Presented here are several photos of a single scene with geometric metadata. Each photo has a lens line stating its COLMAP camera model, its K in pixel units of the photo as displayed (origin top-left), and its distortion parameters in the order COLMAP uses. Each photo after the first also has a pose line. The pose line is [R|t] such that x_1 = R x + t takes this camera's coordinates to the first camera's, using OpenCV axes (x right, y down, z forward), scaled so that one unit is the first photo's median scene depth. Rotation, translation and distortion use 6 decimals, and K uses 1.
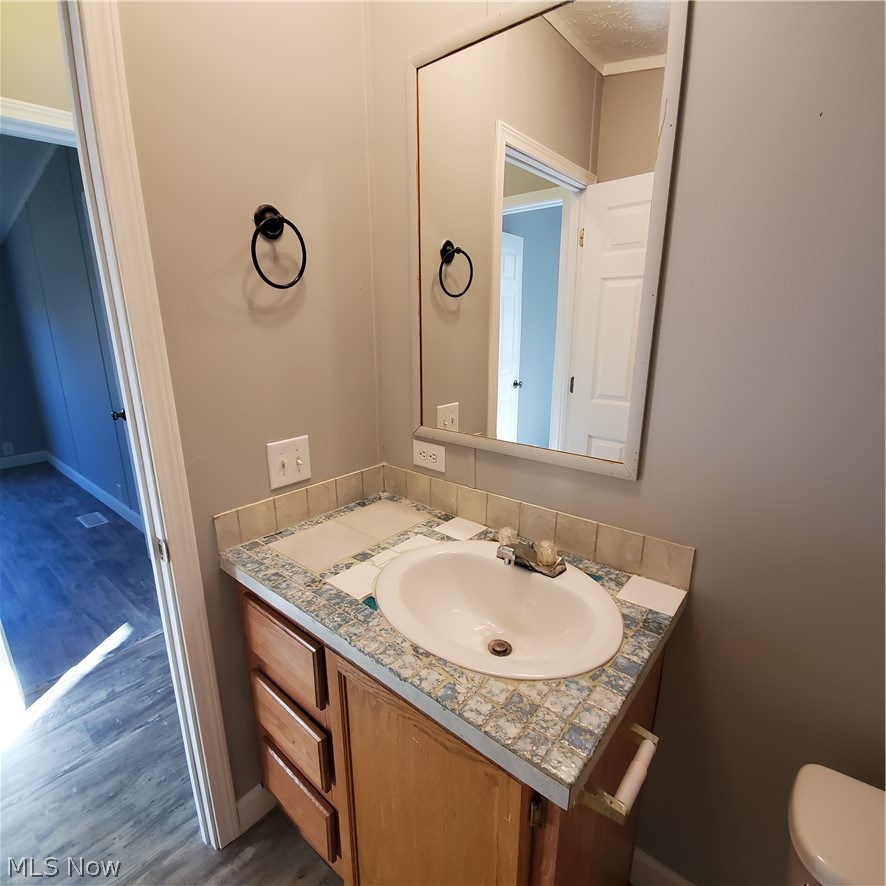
lens RADIAL K [[474.8, 0, 438.3], [0, 474.8, 442.2], [0, 0, 1]] dist [0.002342, -0.004313]
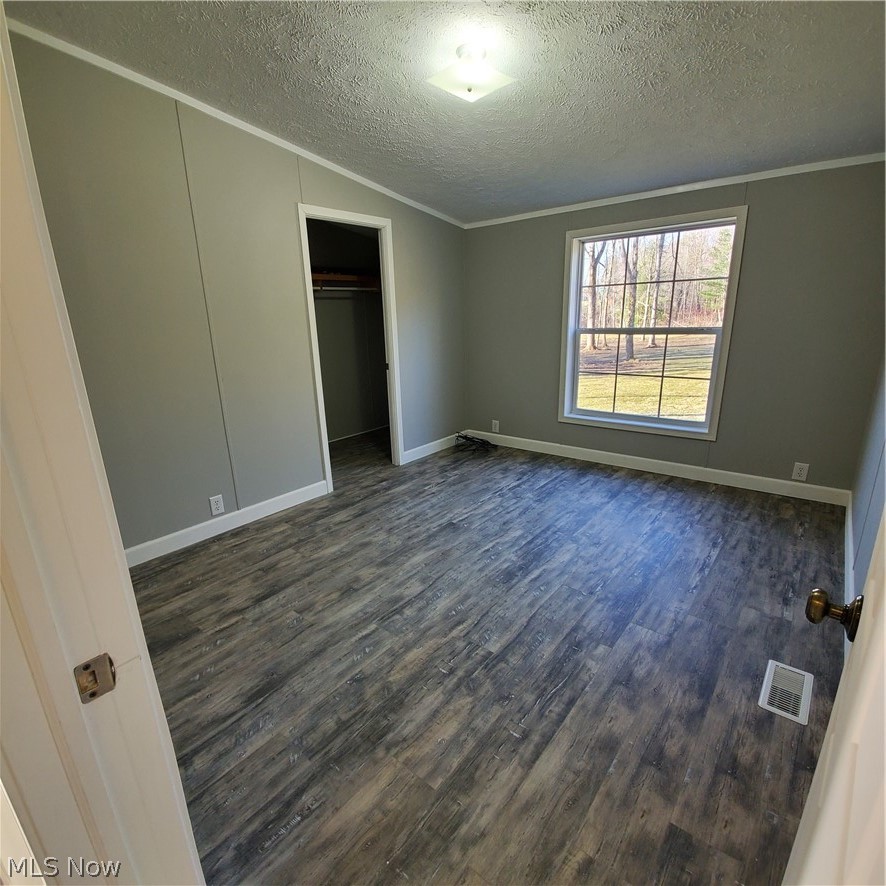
lens RADIAL K [[474.8, 0, 436.5], [0, 474.8, 440.9], [0, 0, 1]] dist [0.002342, -0.004313]
pose [[0.000806, 0.279690, -0.960090, -0.350835], [-0.225212, 0.935476, 0.272330, -0.136605], [0.974309, 0.216005, 0.063744, 0.595562]]
